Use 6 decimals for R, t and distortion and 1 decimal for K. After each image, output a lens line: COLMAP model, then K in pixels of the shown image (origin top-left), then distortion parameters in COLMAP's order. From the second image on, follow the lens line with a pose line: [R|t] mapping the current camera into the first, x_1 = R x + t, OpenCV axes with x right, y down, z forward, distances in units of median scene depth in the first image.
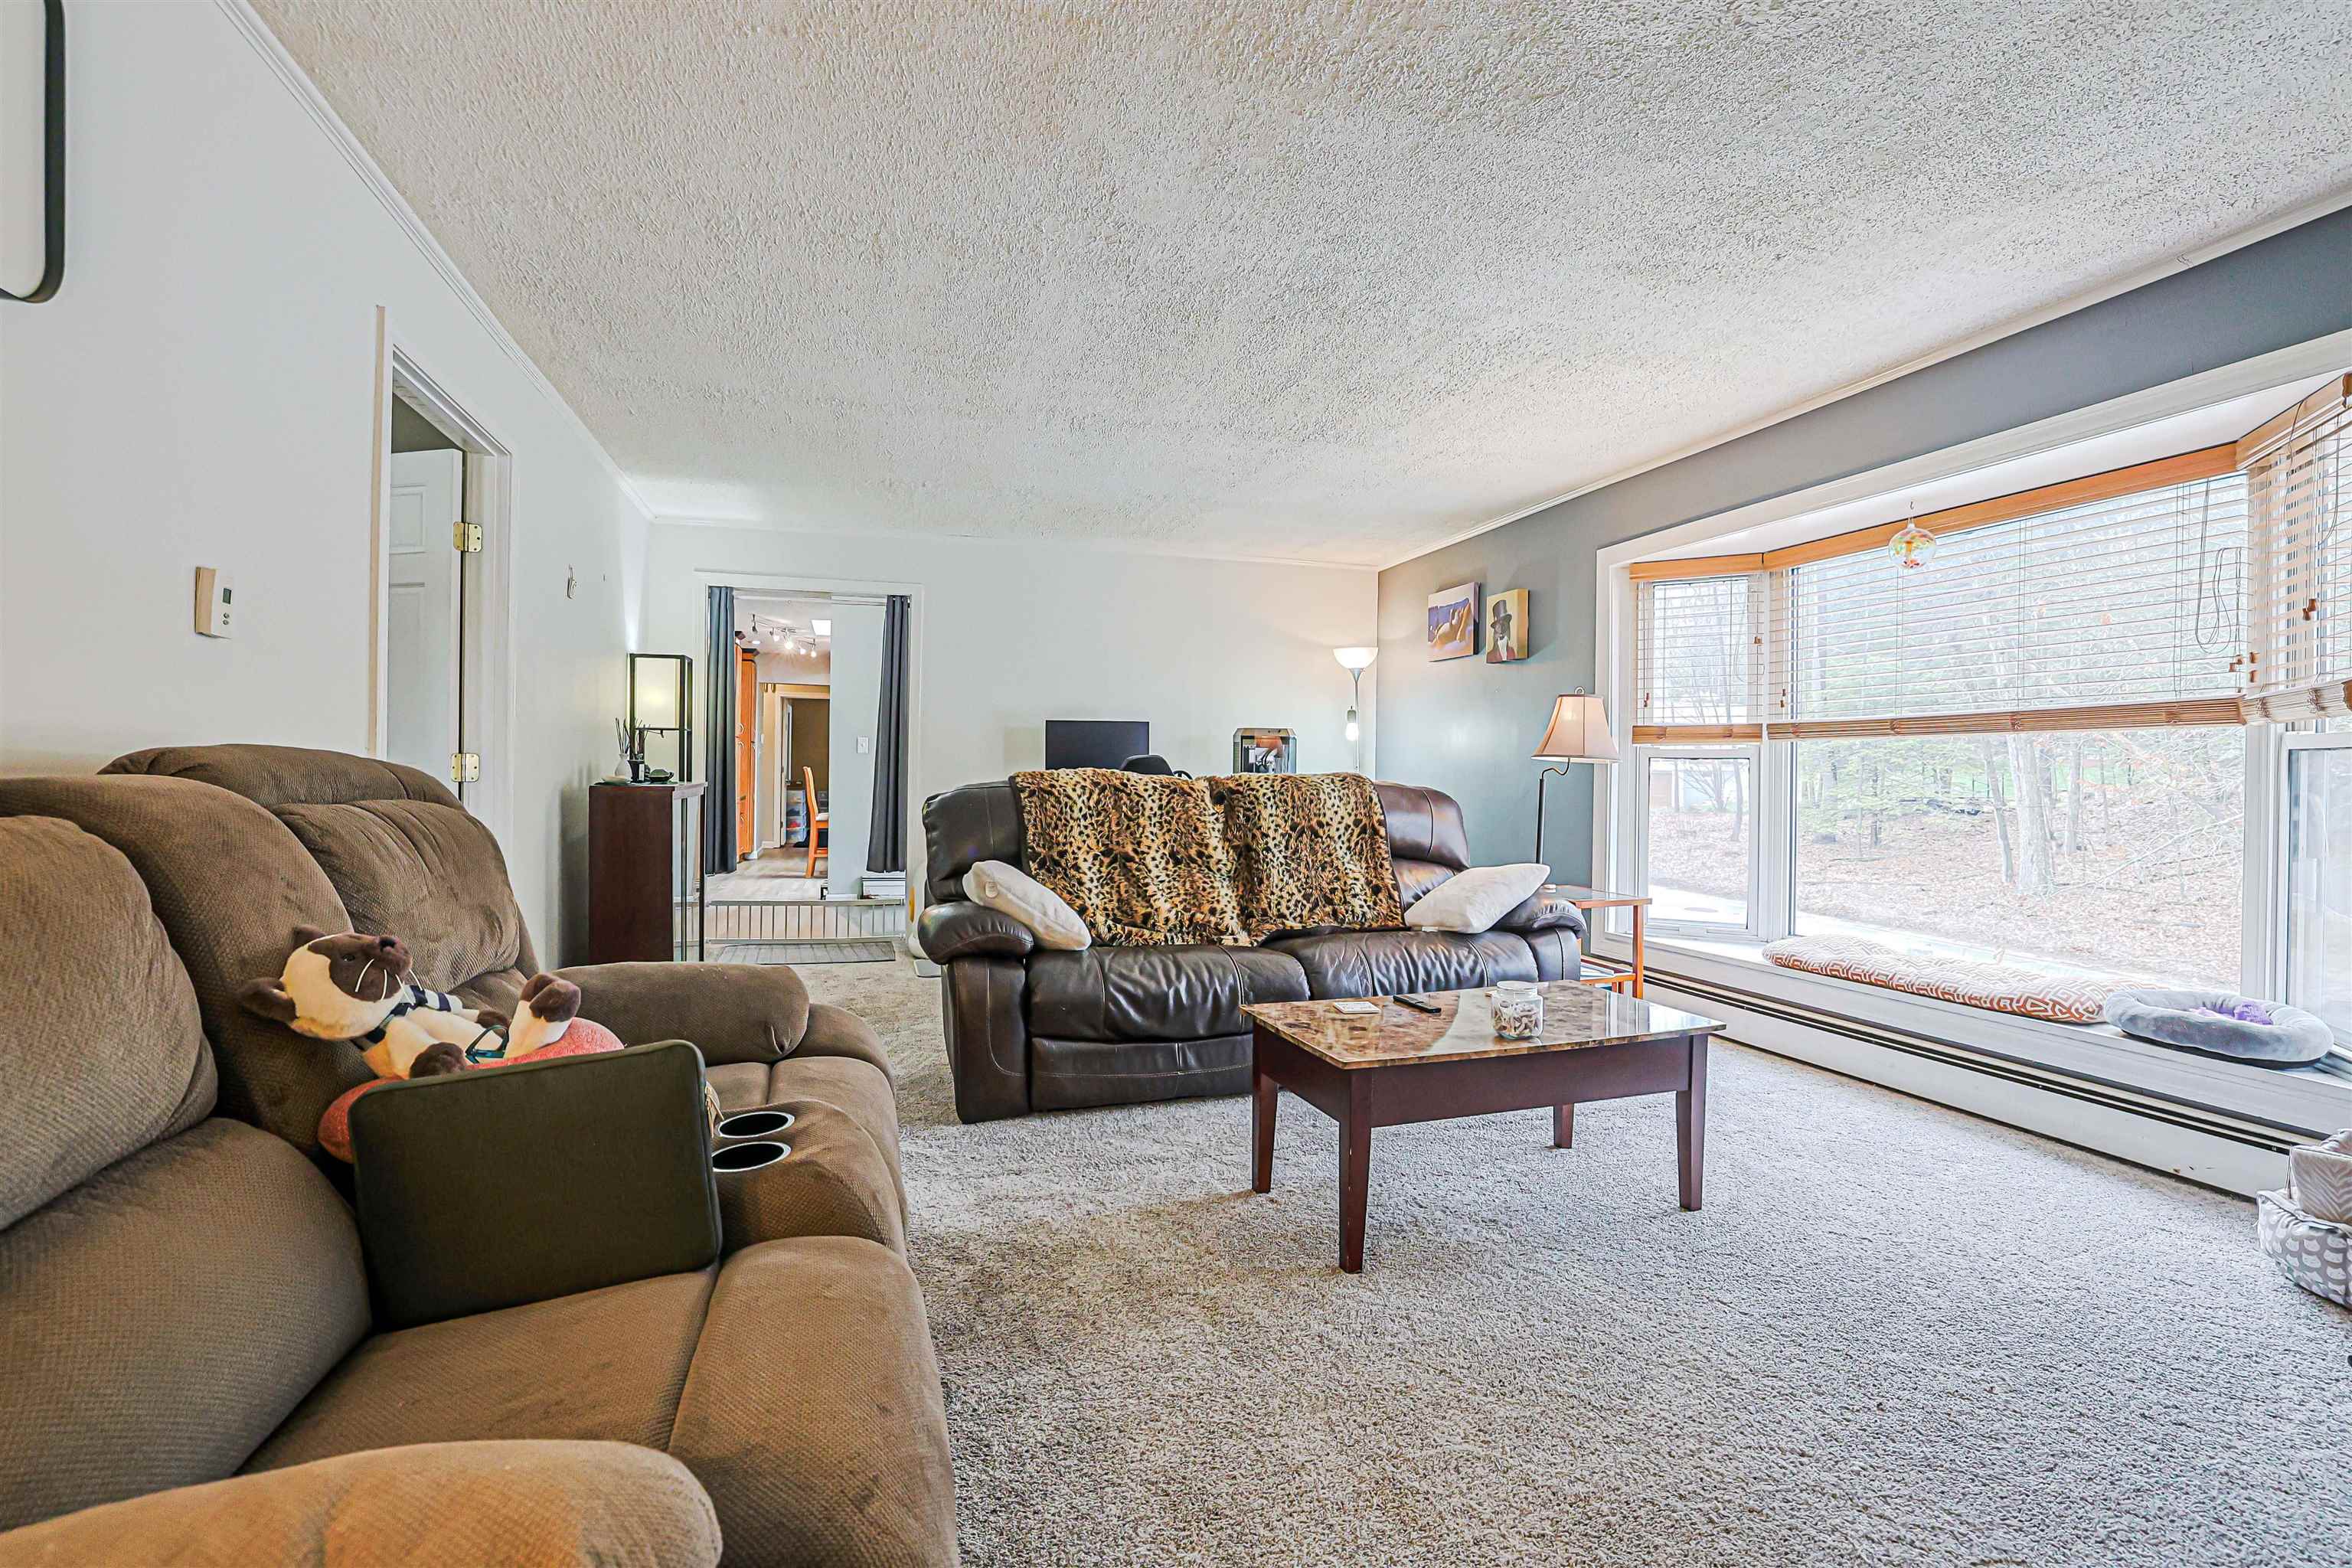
lens RADIAL K [[1089.0, 0, 1166.8], [0, 1089.0, 791.4], [0, 0, 1]] dist [-0.049995, 0.017736]
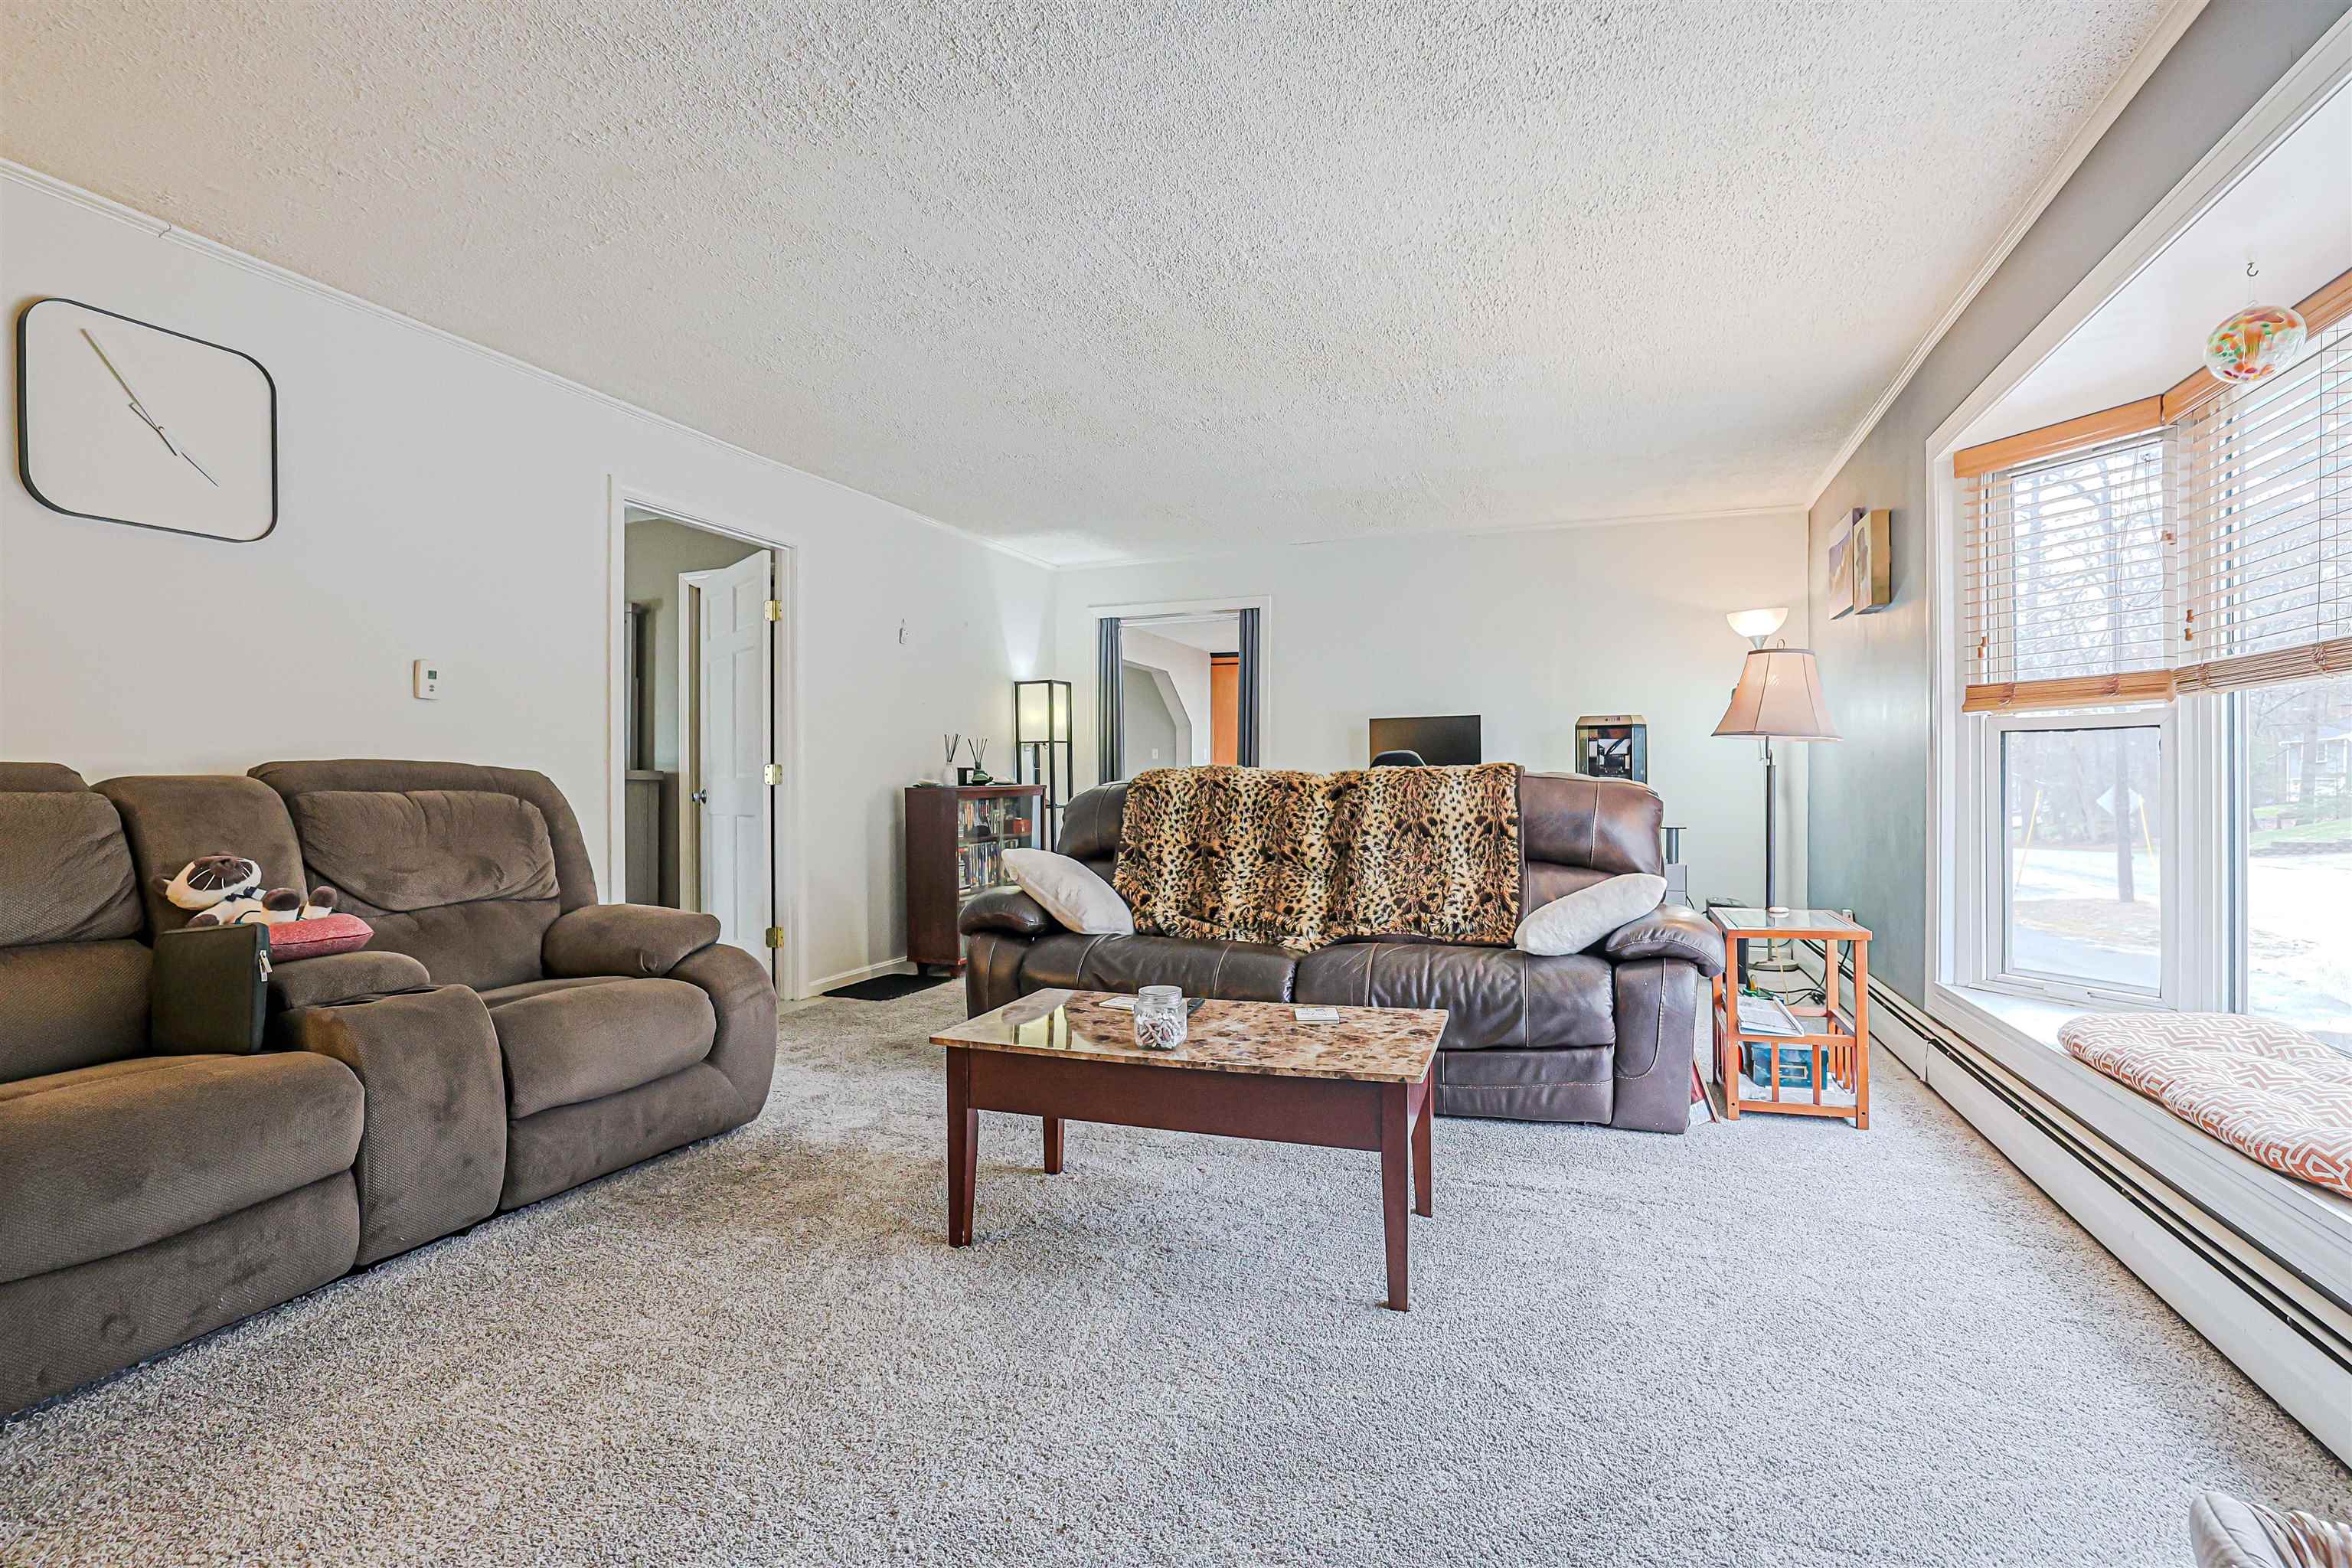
lens RADIAL K [[1089.0, 0, 1166.8], [0, 1089.0, 791.4], [0, 0, 1]] dist [-0.049995, 0.017736]
pose [[0.782078, -0.008708, -0.623120, 0.546526], [0.003869, 0.999951, -0.009118, 0.013298], [0.623169, 0.004720, 0.782073, 0.179917]]
